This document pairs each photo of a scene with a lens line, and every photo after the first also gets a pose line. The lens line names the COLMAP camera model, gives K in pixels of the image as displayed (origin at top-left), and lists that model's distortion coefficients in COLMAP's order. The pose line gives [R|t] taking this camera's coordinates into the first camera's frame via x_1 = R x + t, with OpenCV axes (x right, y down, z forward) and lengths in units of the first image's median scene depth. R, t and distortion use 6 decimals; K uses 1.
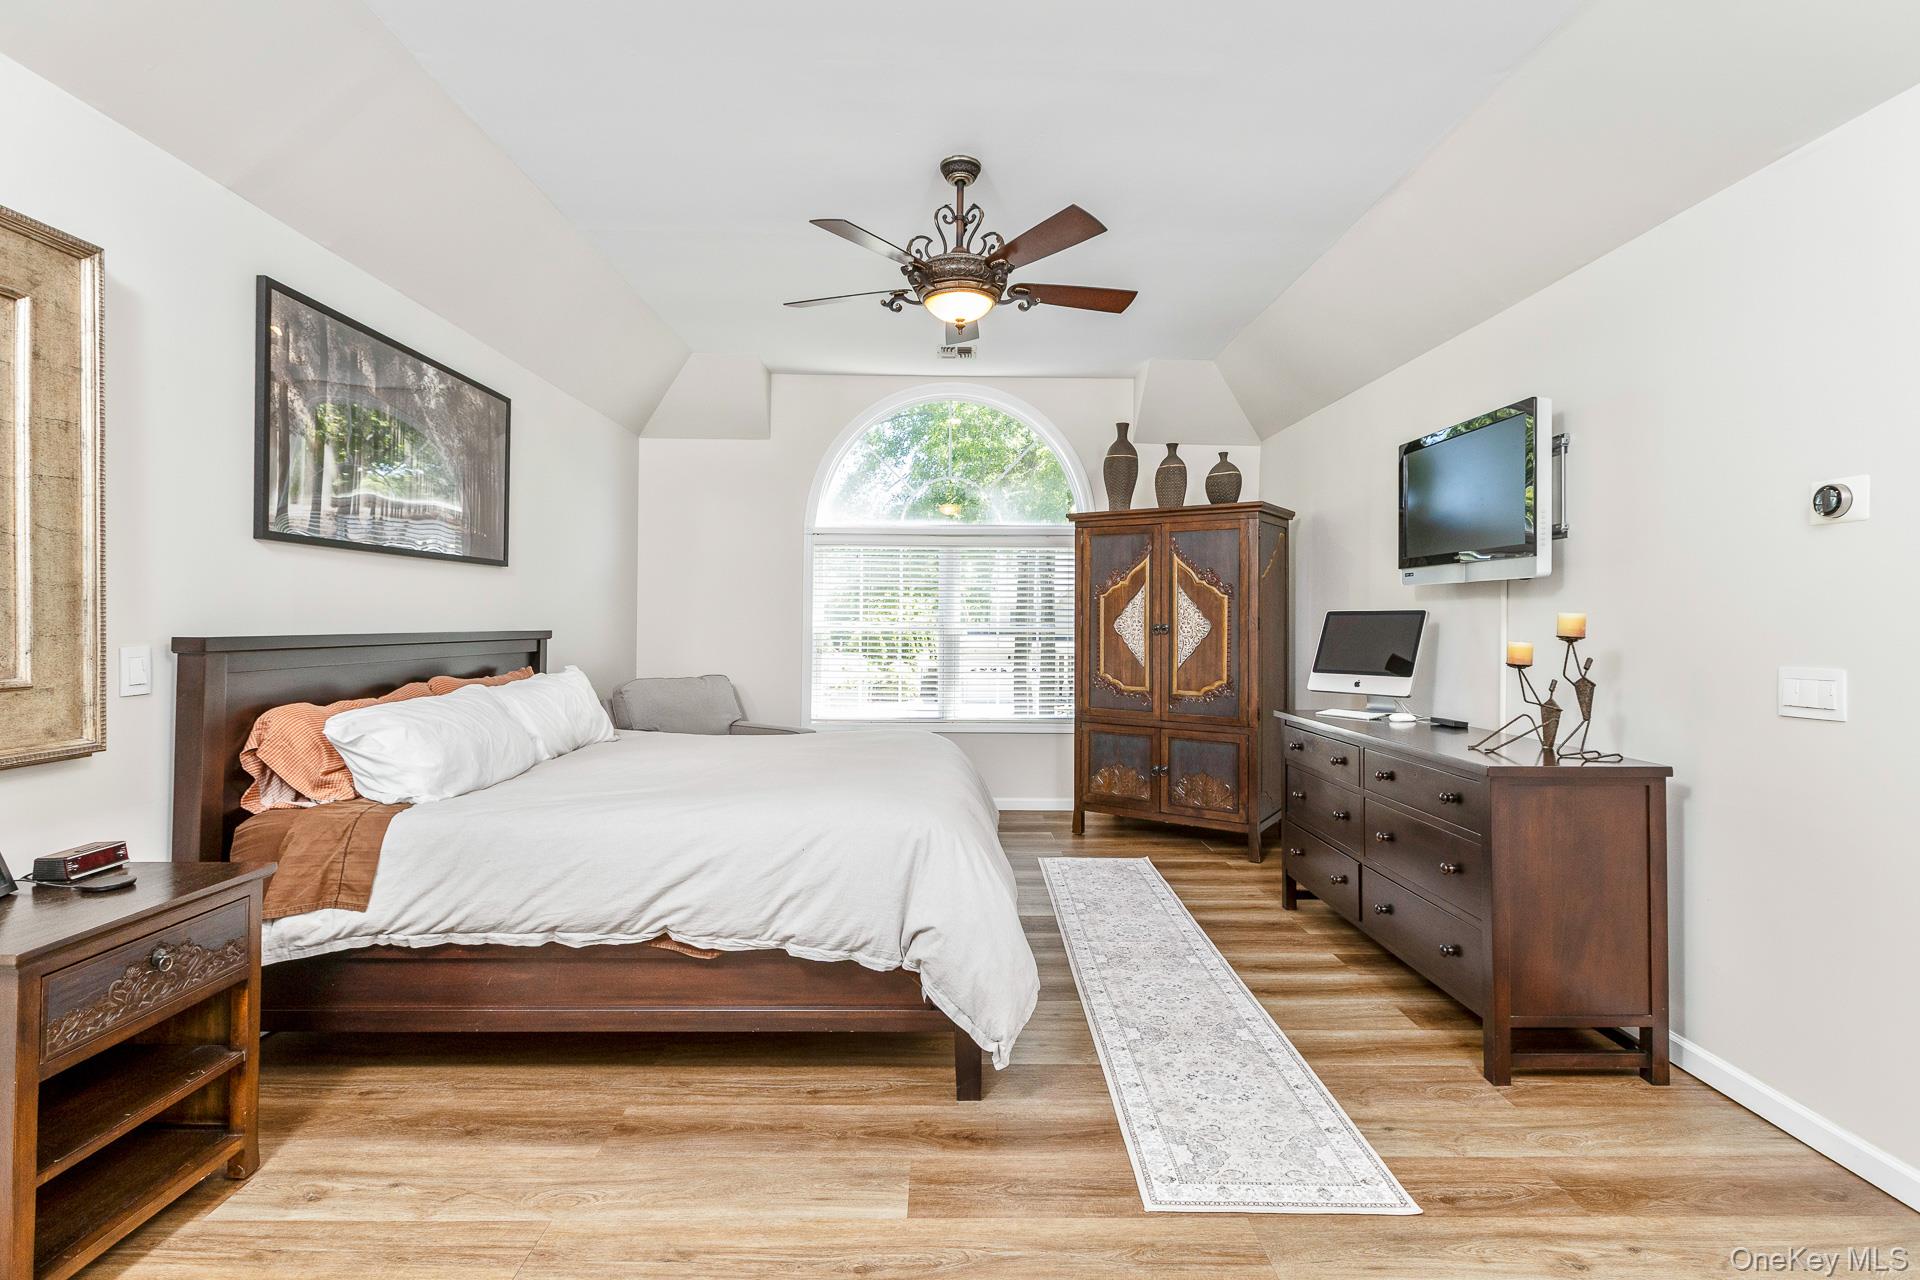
lens RADIAL K [[911.8, 0, 1000.4], [0, 911.8, 609.0], [0, 0, 1]] dist [-0.004926, -0.000117]
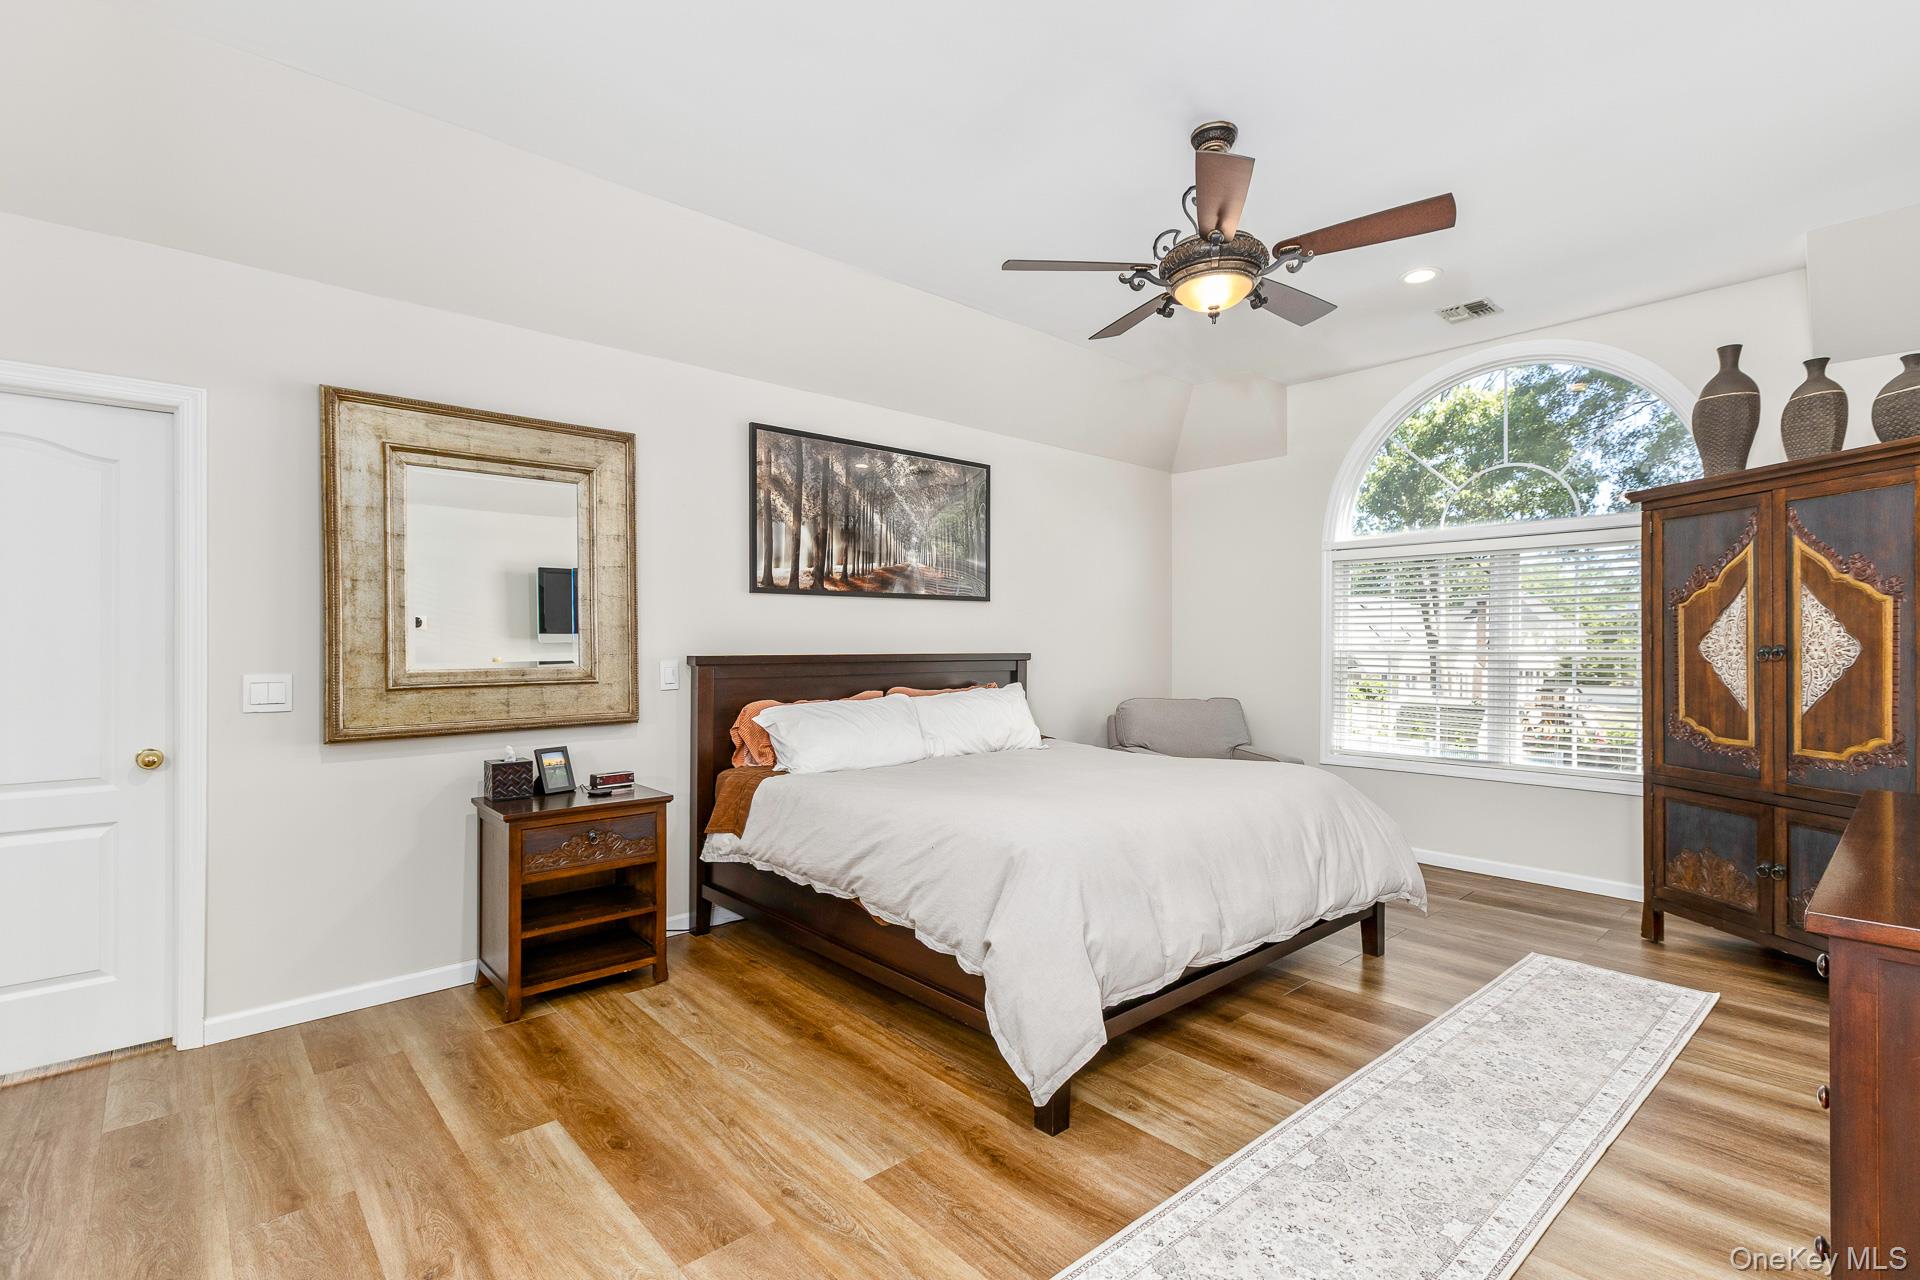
lens RADIAL K [[911.8, 0, 972.6], [0, 911.8, 645.6], [0, 0, 1]] dist [-0.004926, -0.000117]
pose [[0.637944, -0.005274, -0.770065, 0.414731], [0.014782, 0.999876, 0.005399, 0.006612], [0.769941, -0.014827, 0.637943, 0.200033]]
